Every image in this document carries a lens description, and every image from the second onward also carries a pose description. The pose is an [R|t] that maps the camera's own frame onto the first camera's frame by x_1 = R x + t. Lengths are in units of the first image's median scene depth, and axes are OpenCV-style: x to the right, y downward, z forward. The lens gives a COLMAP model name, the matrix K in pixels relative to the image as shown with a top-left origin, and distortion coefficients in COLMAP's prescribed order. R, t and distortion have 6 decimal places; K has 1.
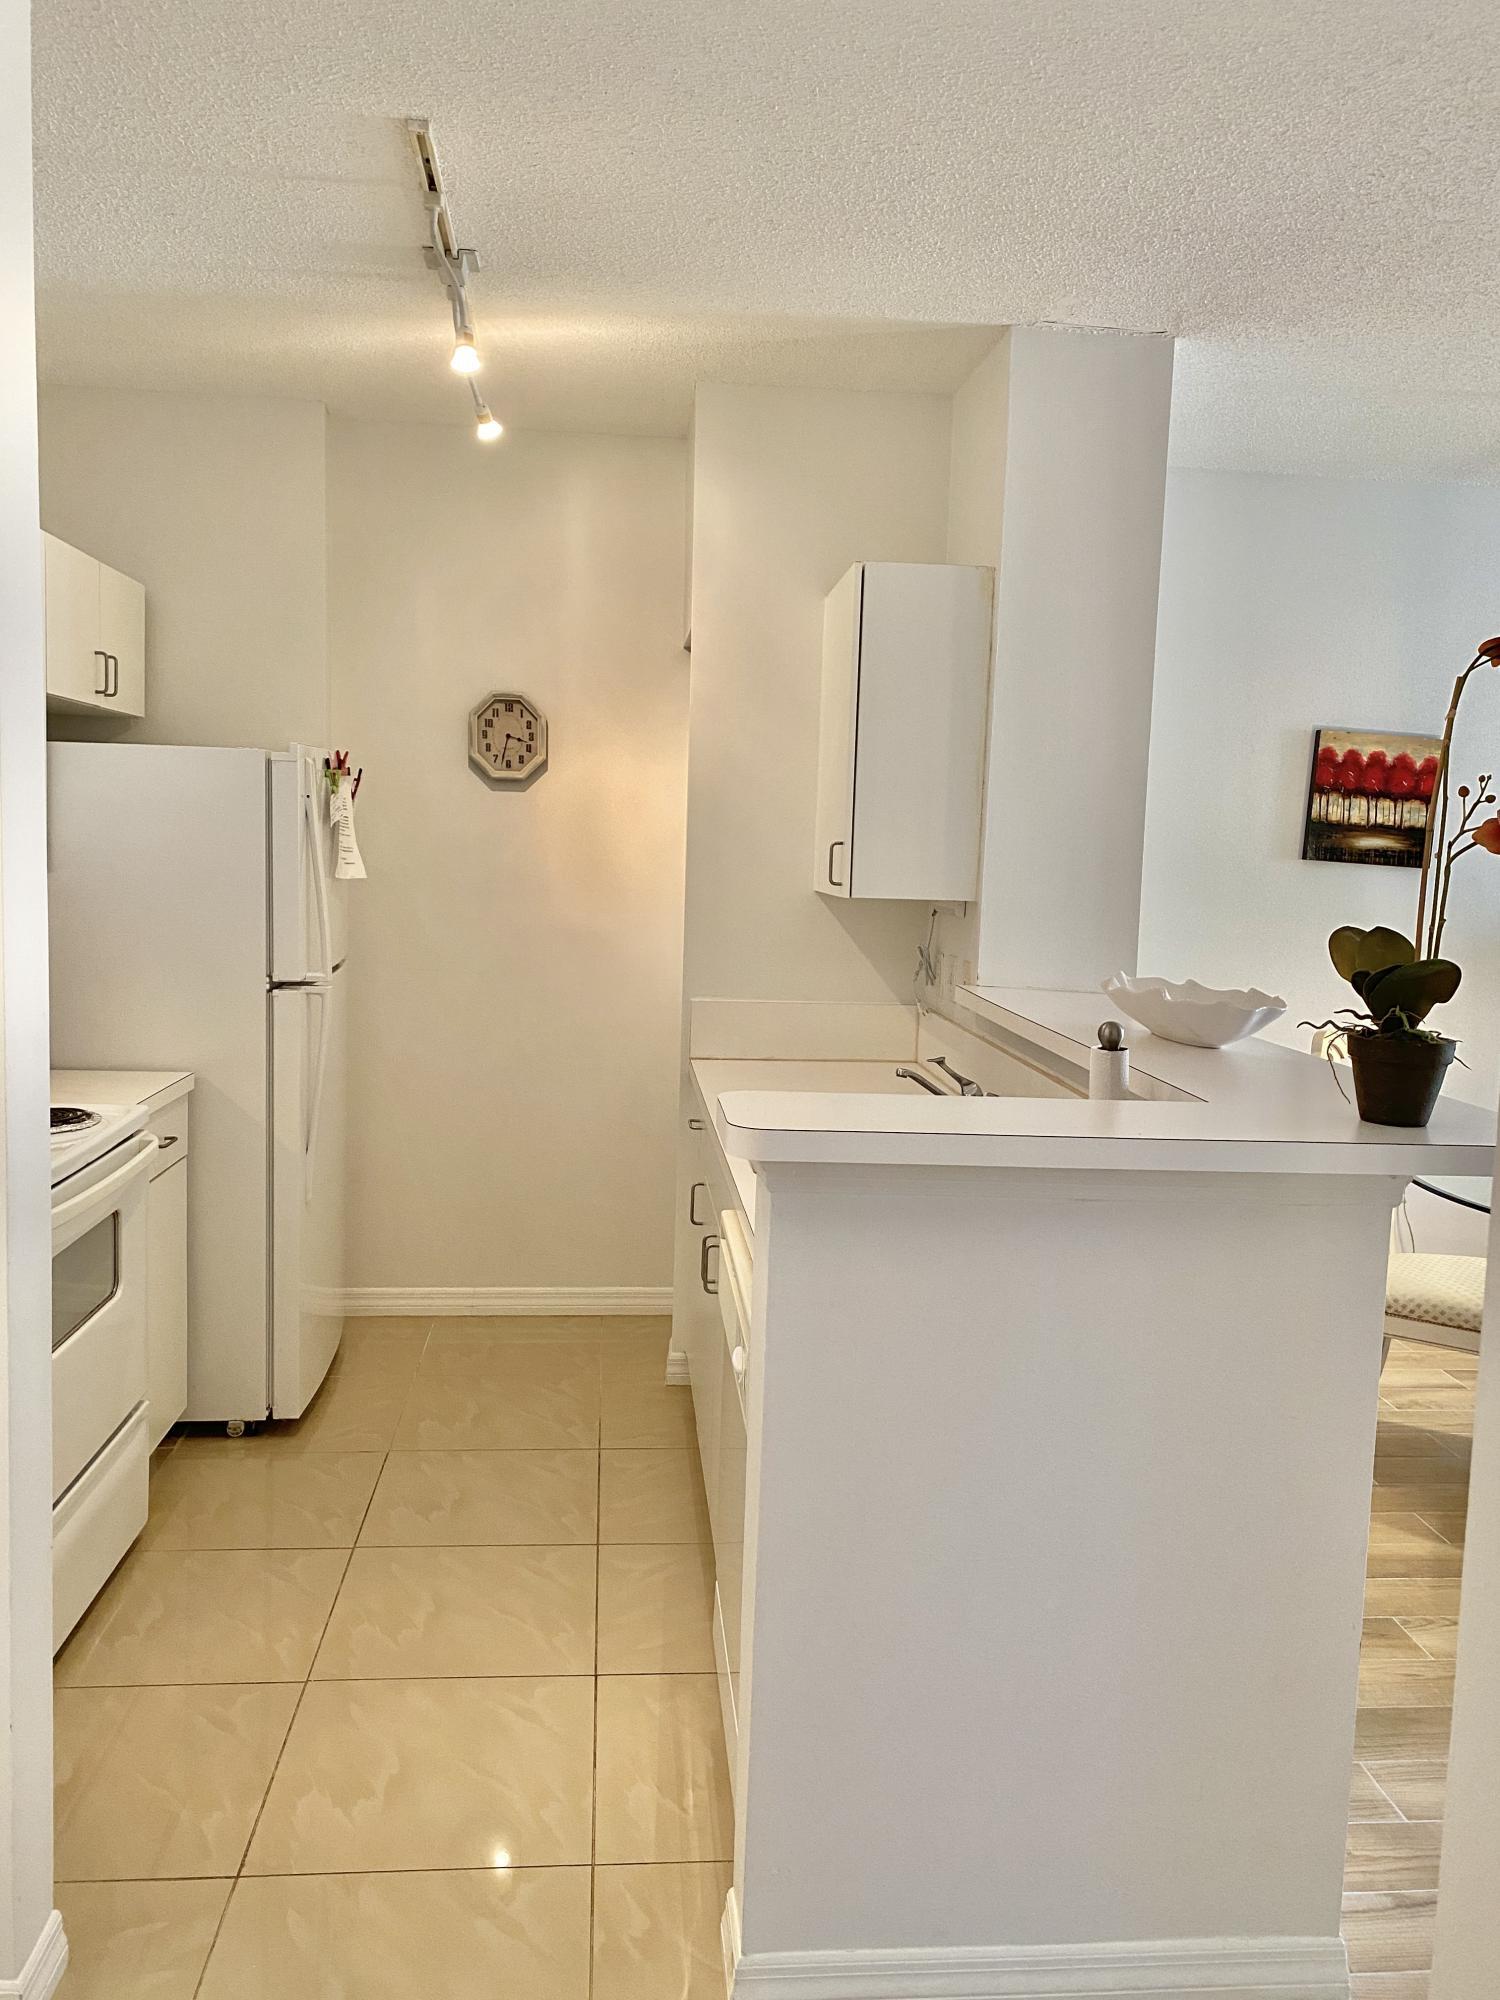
lens RADIAL K [[1528.6, 0, 758.7], [0, 1528.6, 1004.2], [0, 0, 1]] dist [0.046282, -0.057602]
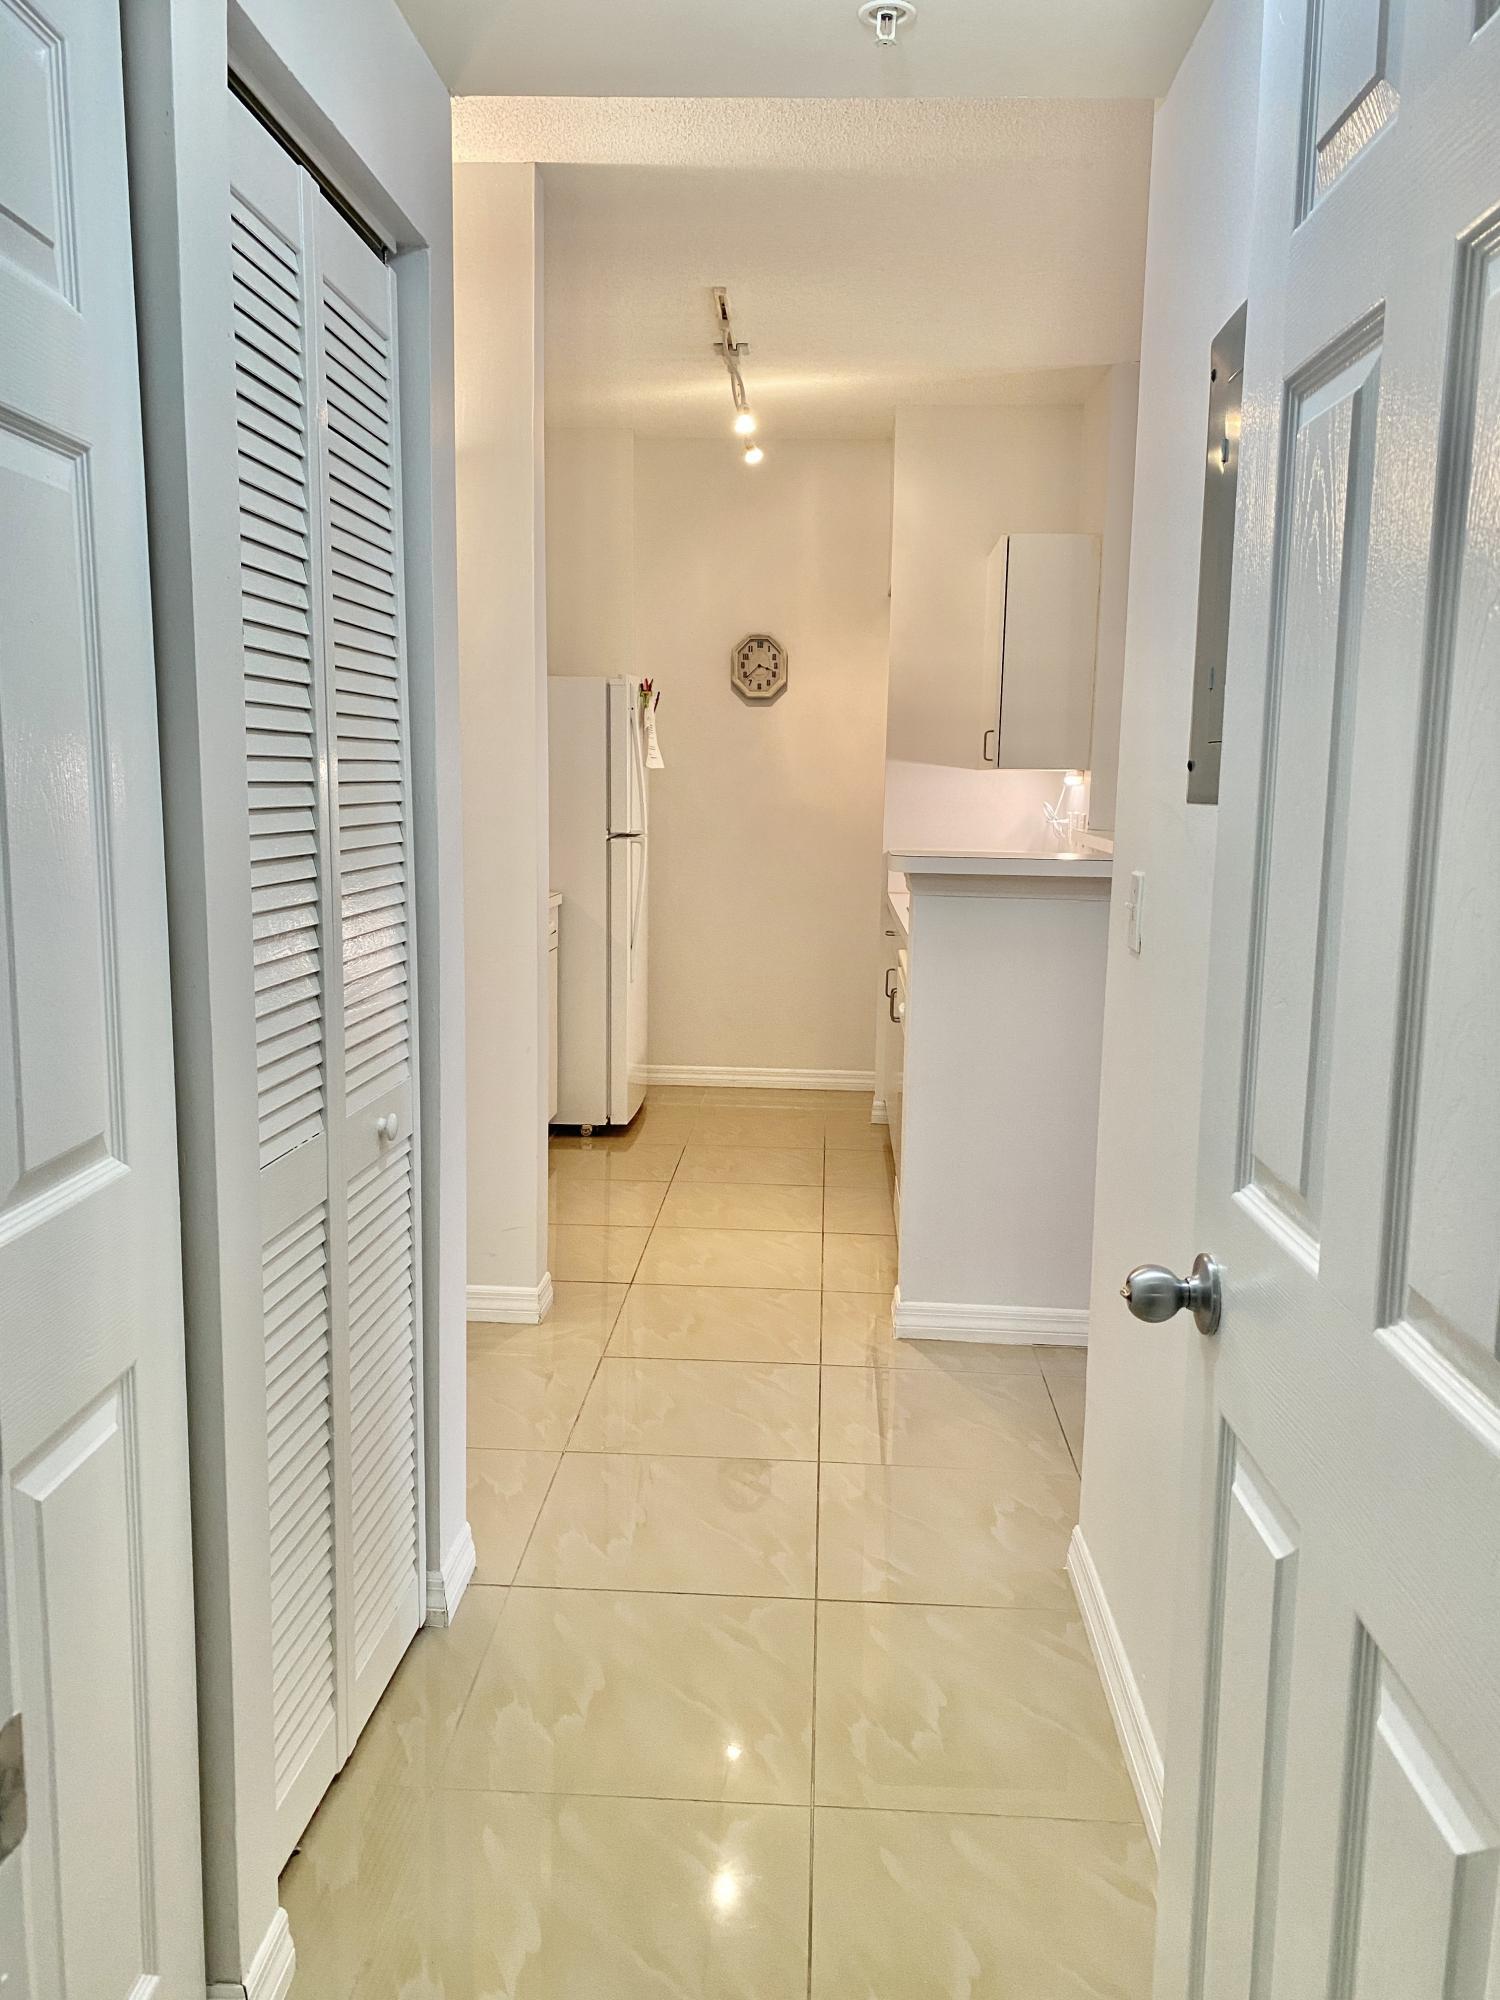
lens RADIAL K [[1528.6, 0, 737.3], [0, 1528.6, 1012.8], [0, 0, 1]] dist [0.046282, -0.057602]
pose [[0.987270, 0.007755, -0.158864, 0.044515], [-0.000377, 0.998922, 0.046416, 0.086524], [0.159053, -0.045765, 0.986209, -0.445759]]
